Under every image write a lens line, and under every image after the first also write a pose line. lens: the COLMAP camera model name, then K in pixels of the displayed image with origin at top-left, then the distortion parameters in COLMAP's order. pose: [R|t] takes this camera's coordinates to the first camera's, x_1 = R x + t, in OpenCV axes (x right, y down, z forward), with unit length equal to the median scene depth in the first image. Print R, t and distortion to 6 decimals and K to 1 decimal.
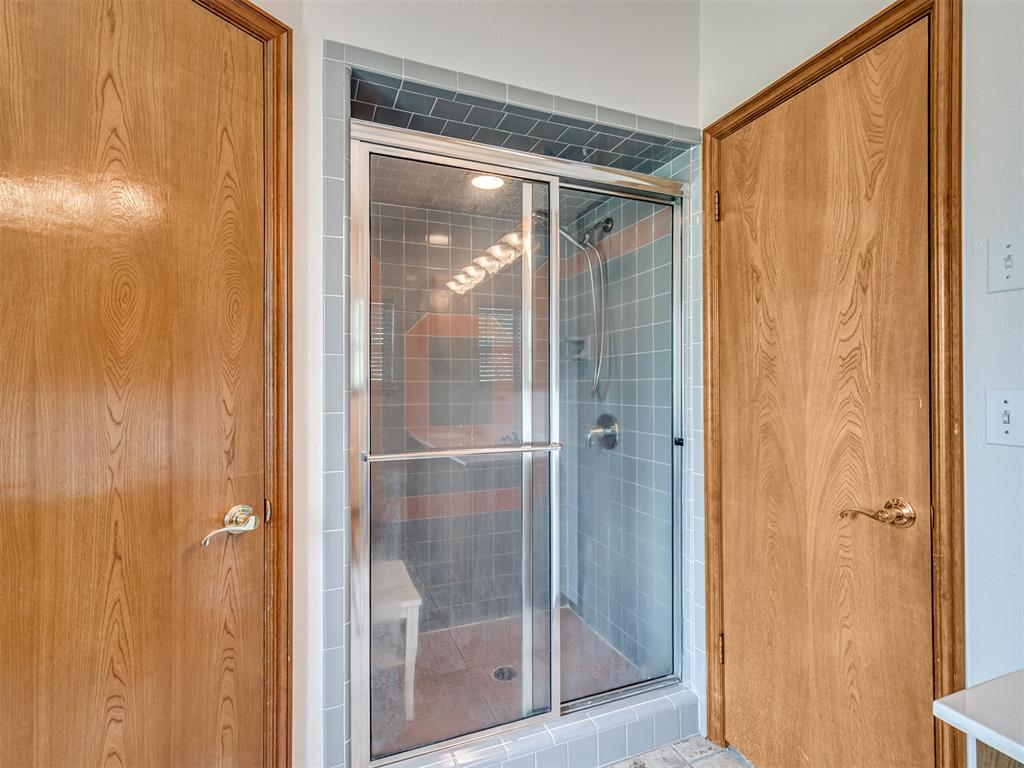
lens RADIAL K [[502.4, 0, 515.1], [0, 502.4, 384.0], [0, 0, 1]] dist [0.003565, 0.000936]
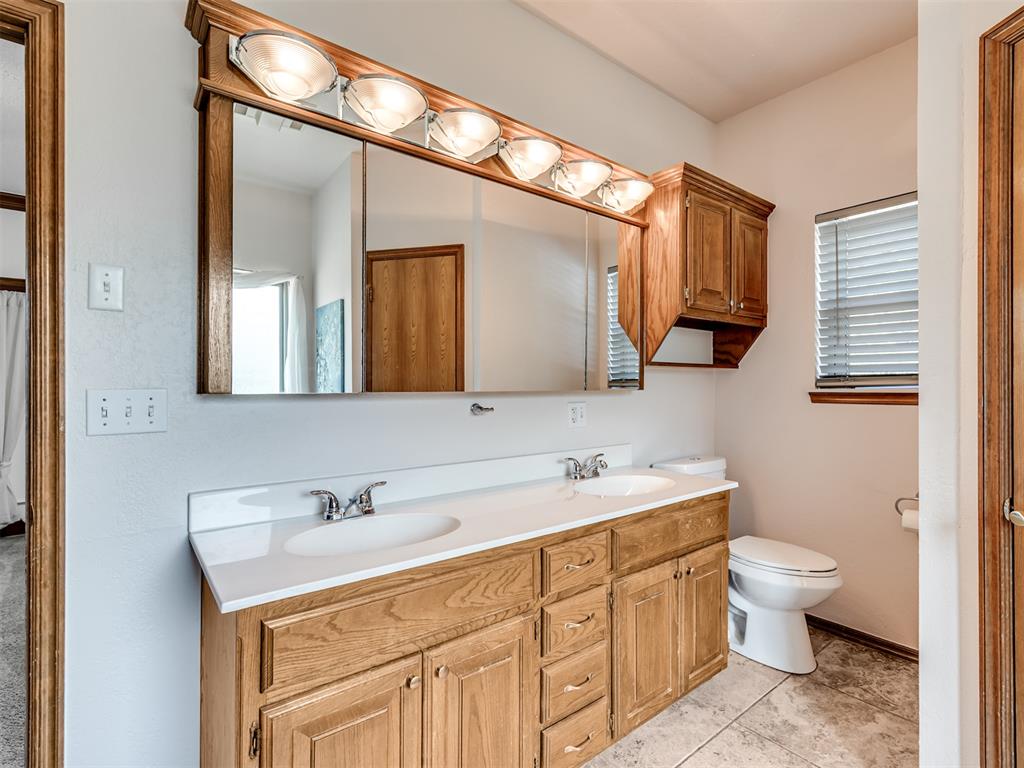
lens RADIAL K [[502.4, 0, 515.1], [0, 502.4, 384.0], [0, 0, 1]] dist [0.003565, 0.000936]
pose [[-0.281211, 0.002214, 0.959644, -0.457593], [-0.001923, 0.999994, -0.002871, -0.001793], [-0.959644, -0.002652, -0.281205, 0.353549]]
